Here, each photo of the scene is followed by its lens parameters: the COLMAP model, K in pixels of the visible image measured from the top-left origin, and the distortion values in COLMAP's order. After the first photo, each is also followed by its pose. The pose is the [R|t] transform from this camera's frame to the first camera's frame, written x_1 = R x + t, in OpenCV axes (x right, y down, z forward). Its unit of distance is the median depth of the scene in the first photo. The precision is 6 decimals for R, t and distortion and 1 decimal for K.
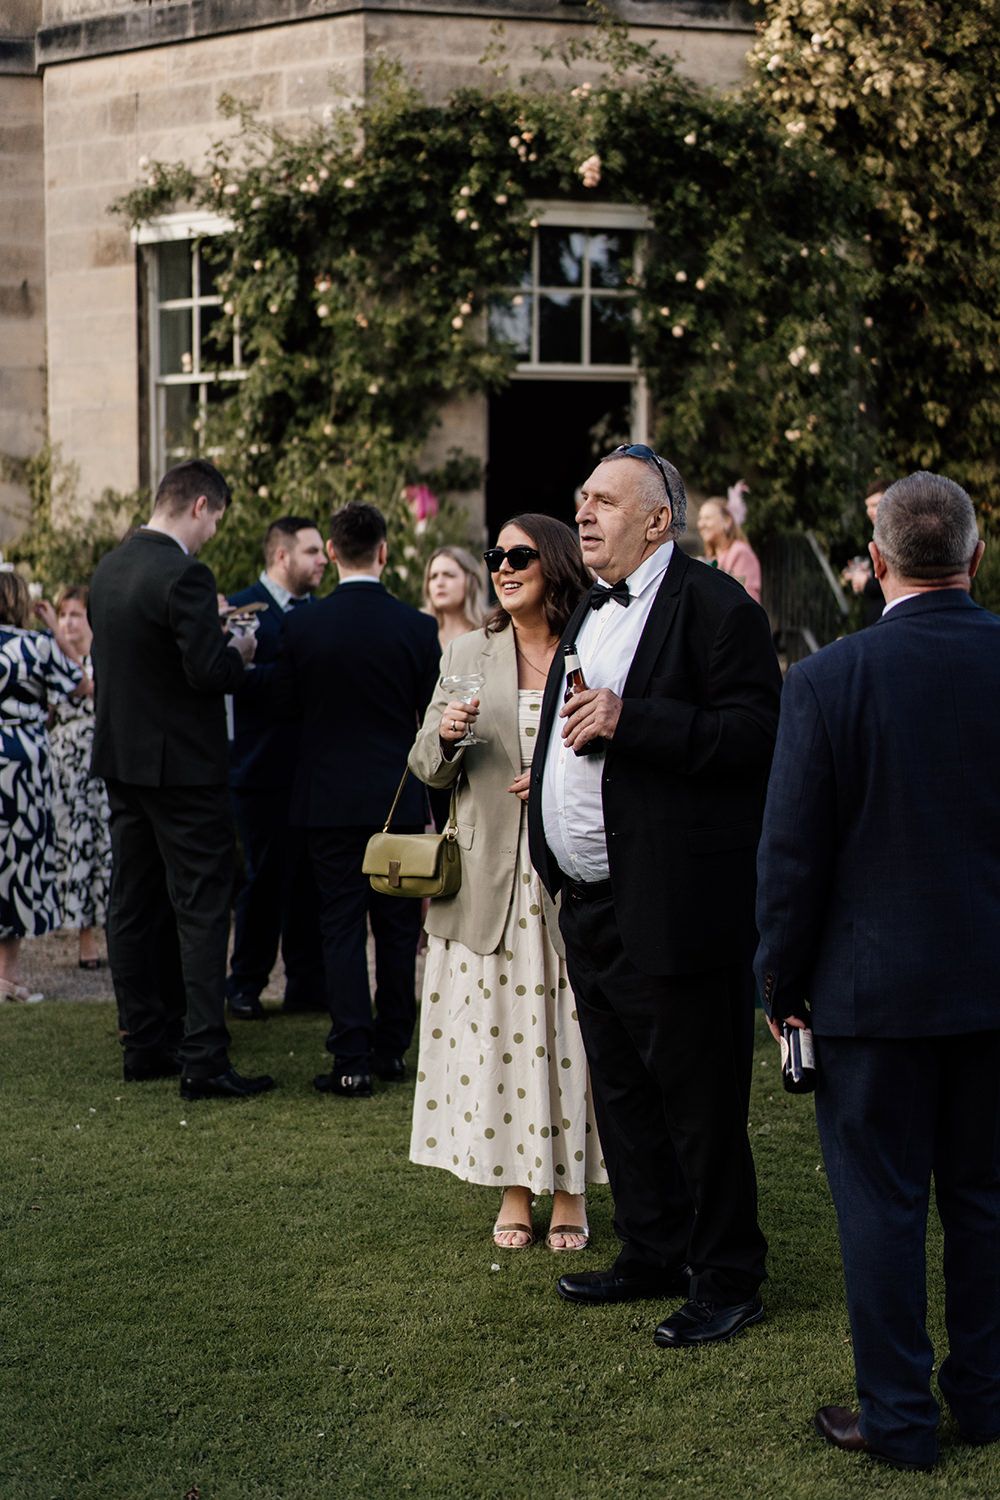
lens RADIAL K [[2300.2, 0, 500.0], [0, 2300.2, 750.0], [0, 0, 1]] dist [0.016022, -0.207542]
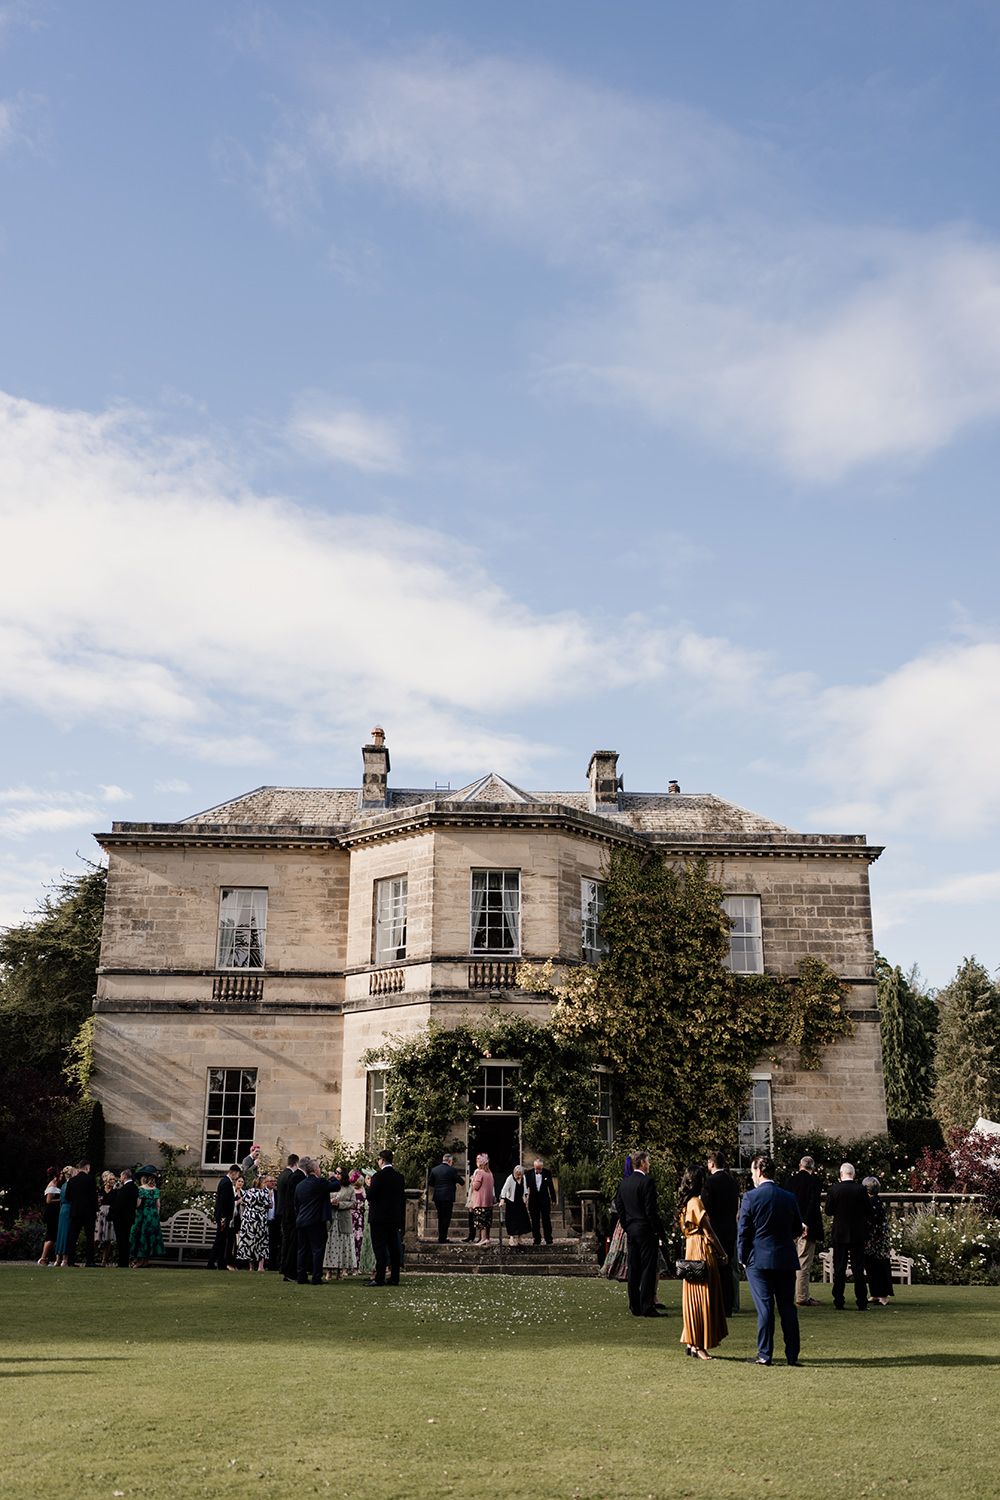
lens RADIAL K [[1437.3, 0, 500.0], [0, 1437.3, 750.0], [0, 0, 1]] dist [-0.007163, 0.013774]
pose [[0.981852, -0.049317, -0.183124, 0.429894], [-0.021103, 0.931190, -0.363923, 0.088871], [0.188471, 0.361183, 0.913250, -0.985062]]
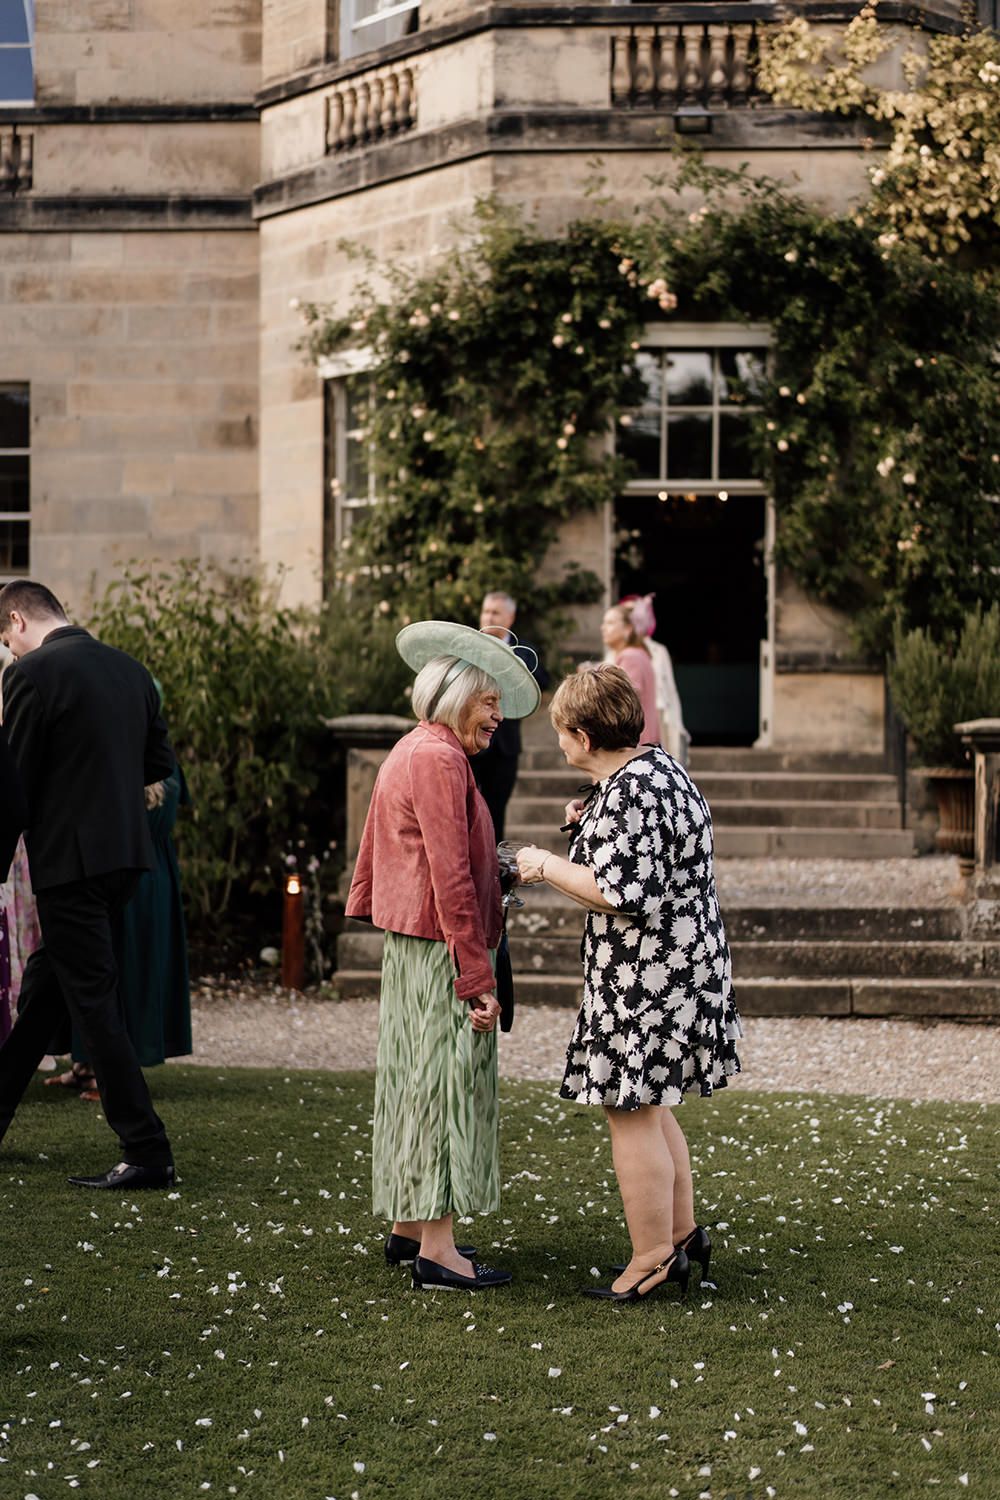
lens RADIAL K [[2300.2, 0, 500.0], [0, 2300.2, 750.0], [0, 0, 1]] dist [0.016022, -0.207542]
pose [[0.952363, 0.012377, -0.304717, 0.268522], [-0.028781, 0.998364, -0.049400, 0.005325], [0.303607, 0.055817, 0.951161, 0.007795]]
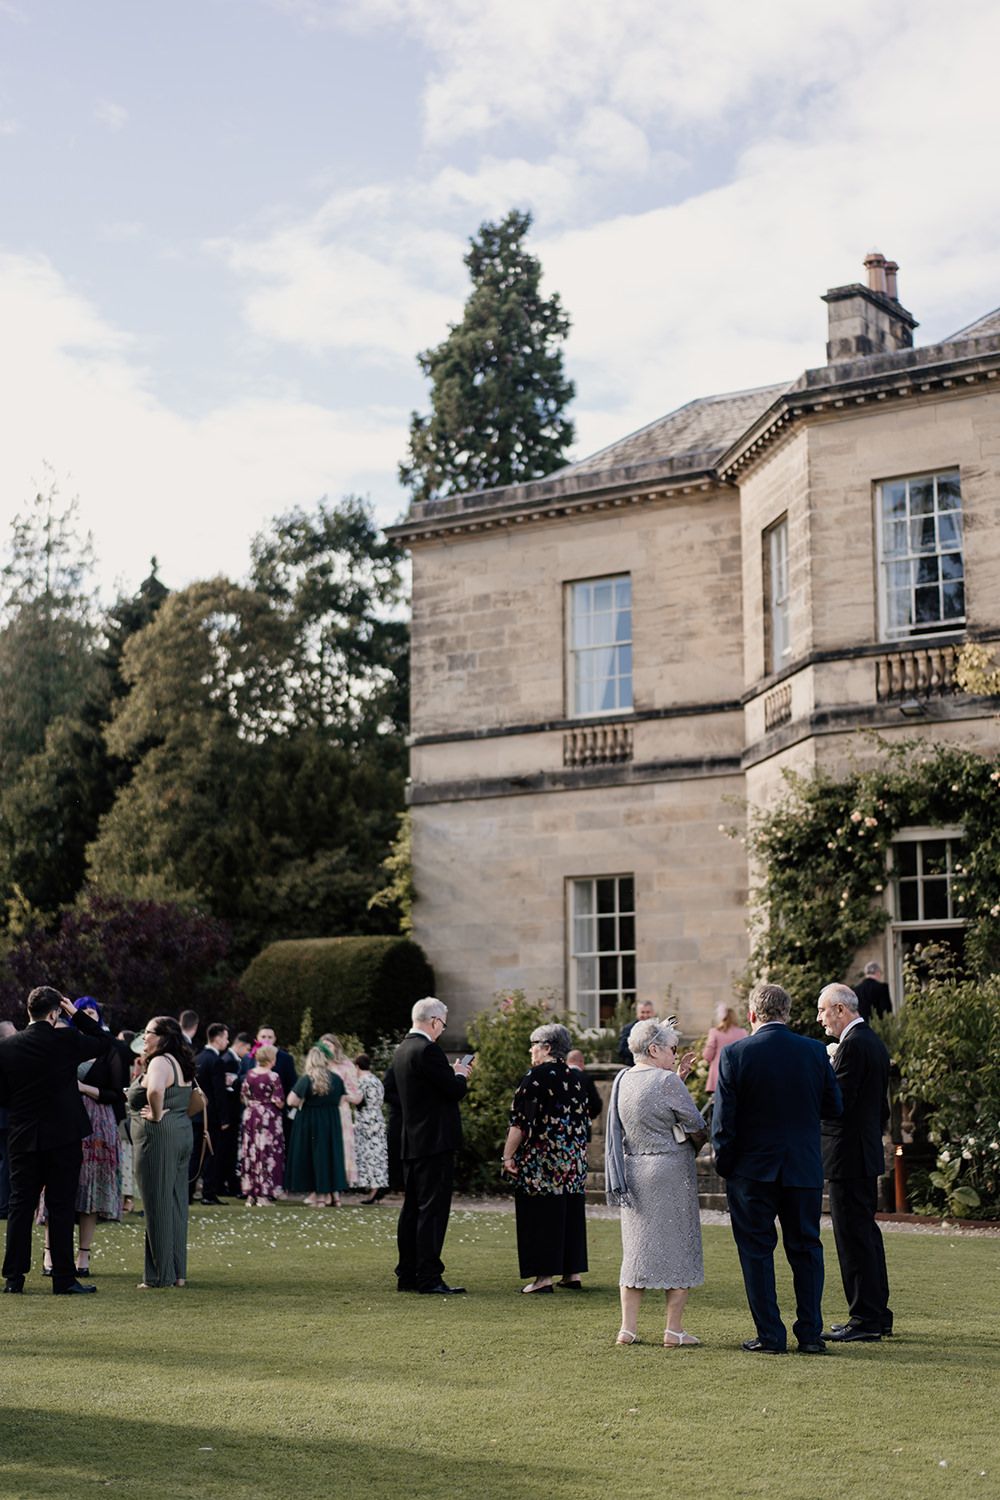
lens RADIAL K [[2300.2, 0, 500.0], [0, 2300.2, 750.0], [0, 0, 1]] dist [0.016022, -0.207542]
pose [[0.668279, -0.112624, -0.735336, 1.101268], [-0.044831, 0.980580, -0.190929, 0.047884], [0.742559, 0.160560, 0.650252, -0.362405]]
